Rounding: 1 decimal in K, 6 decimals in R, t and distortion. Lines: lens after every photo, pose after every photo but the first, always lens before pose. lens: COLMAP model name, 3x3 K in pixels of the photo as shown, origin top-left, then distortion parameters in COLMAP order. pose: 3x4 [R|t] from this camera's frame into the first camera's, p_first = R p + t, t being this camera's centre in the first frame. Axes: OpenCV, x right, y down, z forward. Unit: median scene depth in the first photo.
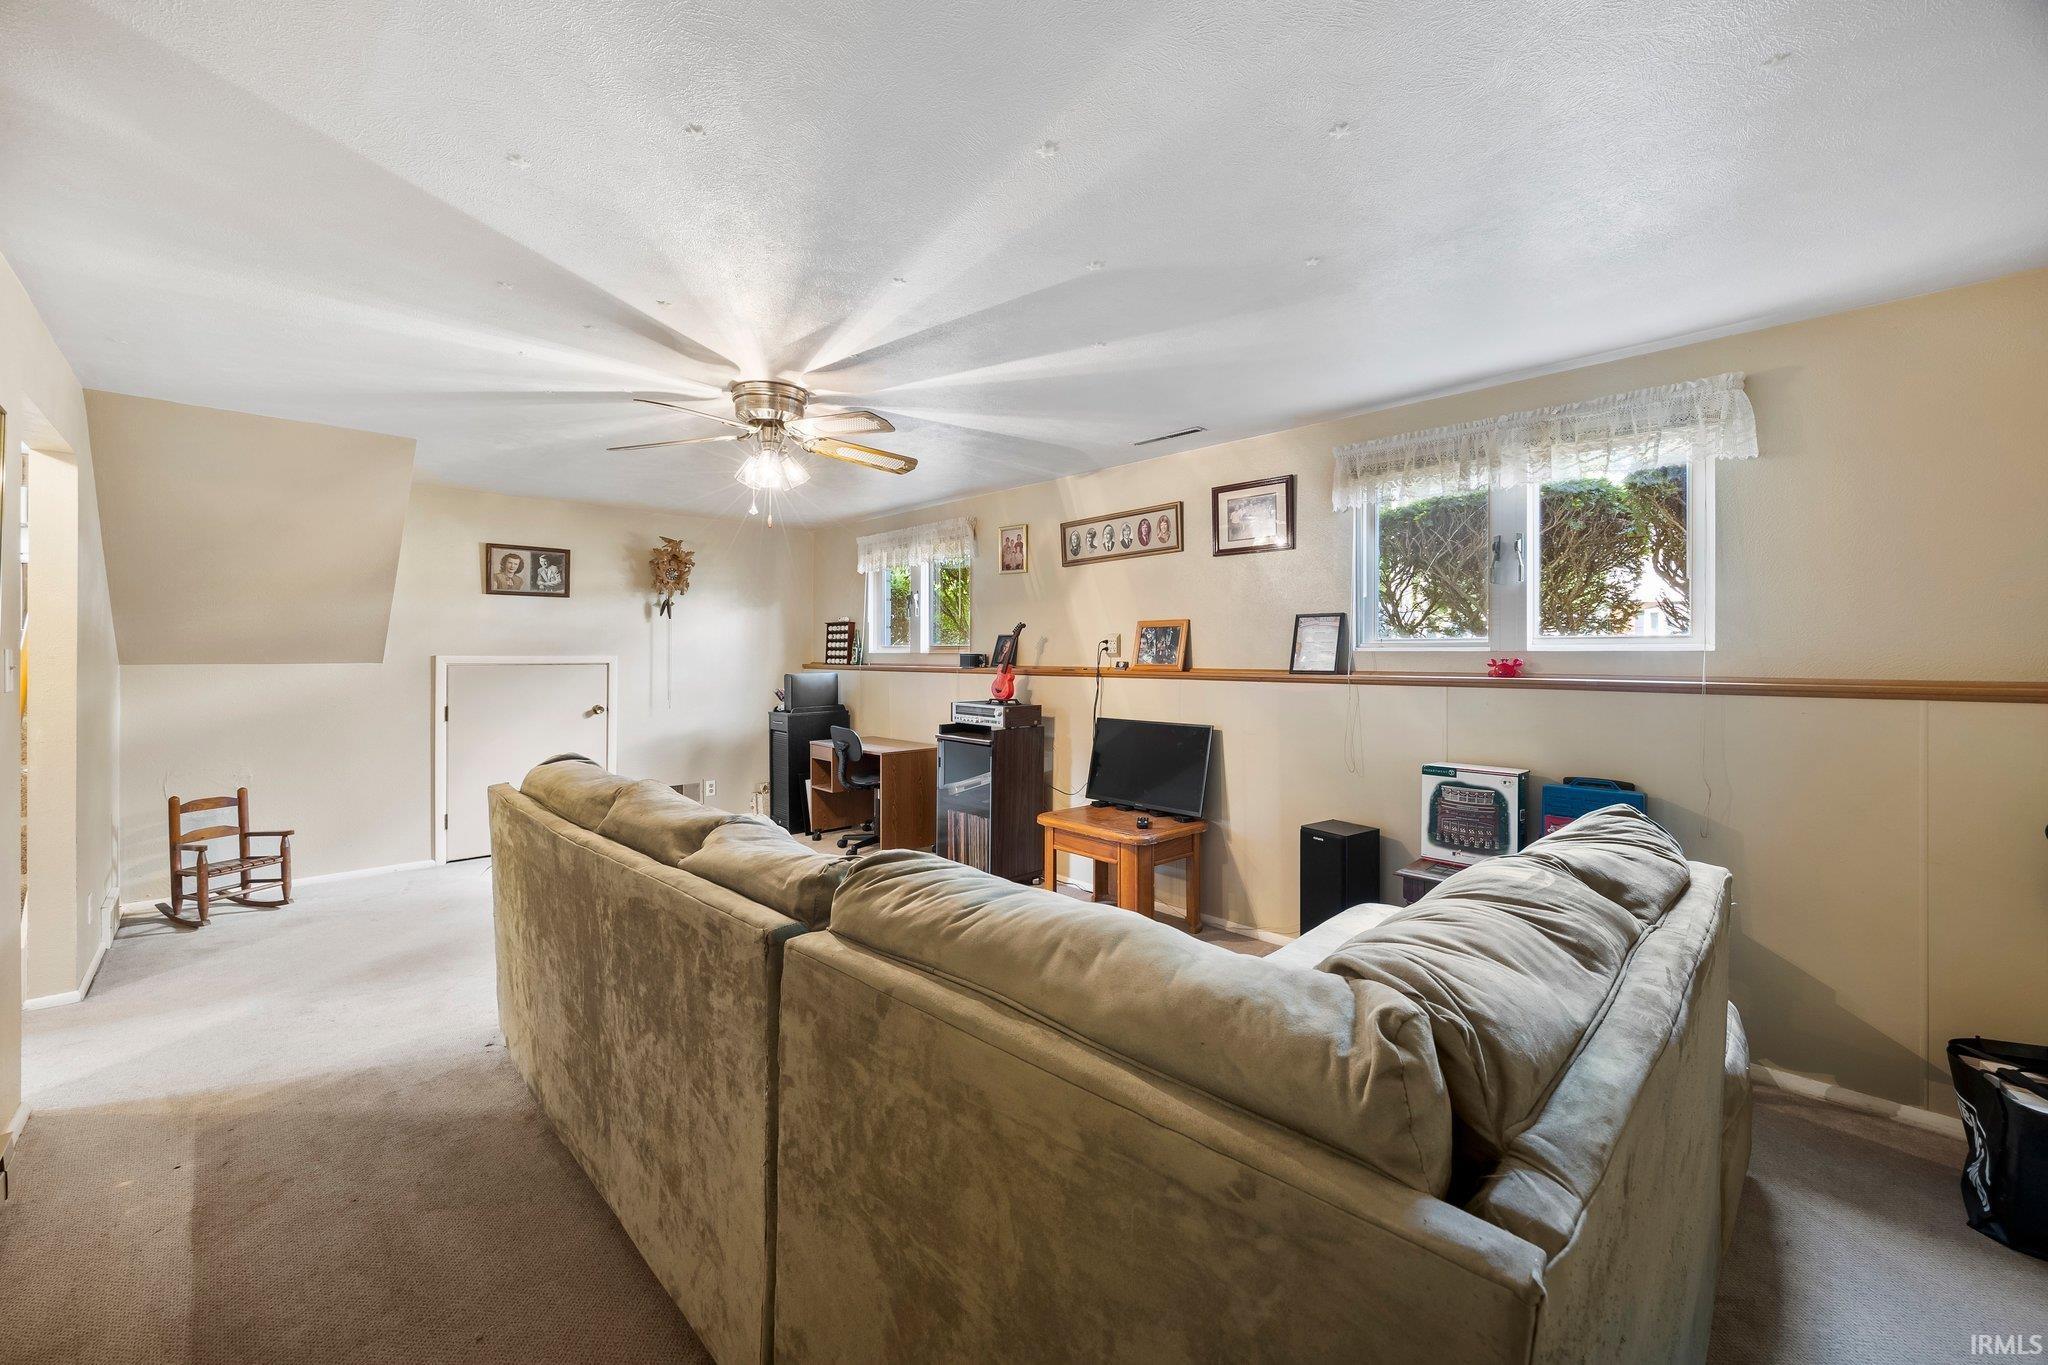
lens RADIAL K [[783.1, 0, 1016.6], [0, 783.1, 657.5], [0, 0, 1]] dist [0.000184, -0.000002]
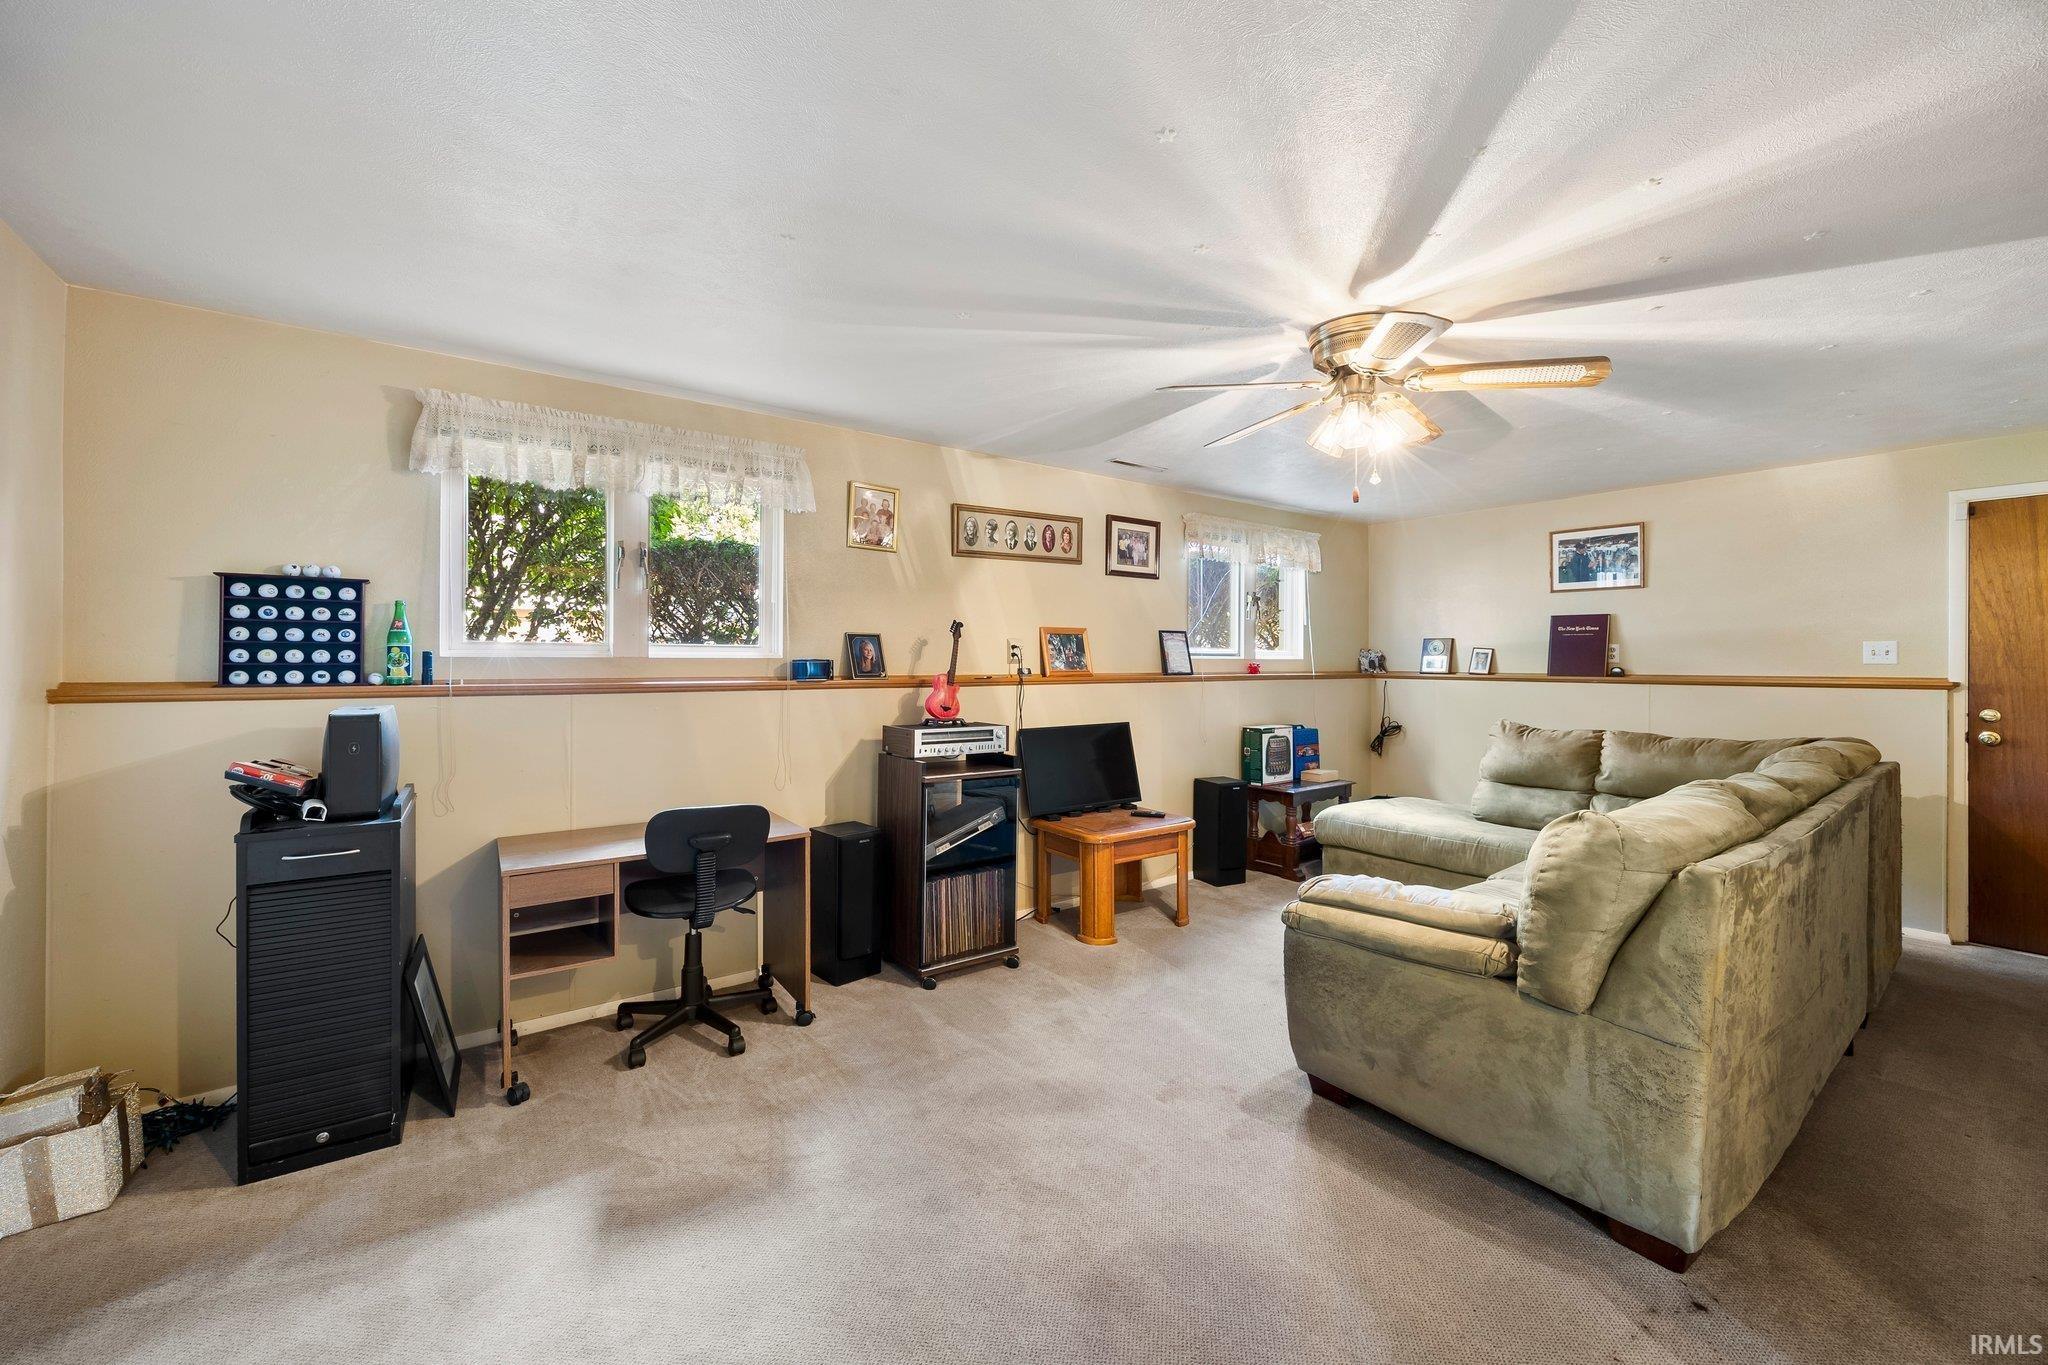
lens RADIAL K [[783.1, 0, 1016.6], [0, 783.1, 657.5], [0, 0, 1]] dist [0.000184, -0.000002]
pose [[0.148687, -0.001456, 0.988883, -0.815584], [-0.000658, 0.999999, 0.001571, -0.009175], [-0.988884, -0.000884, 0.148686, 0.873447]]
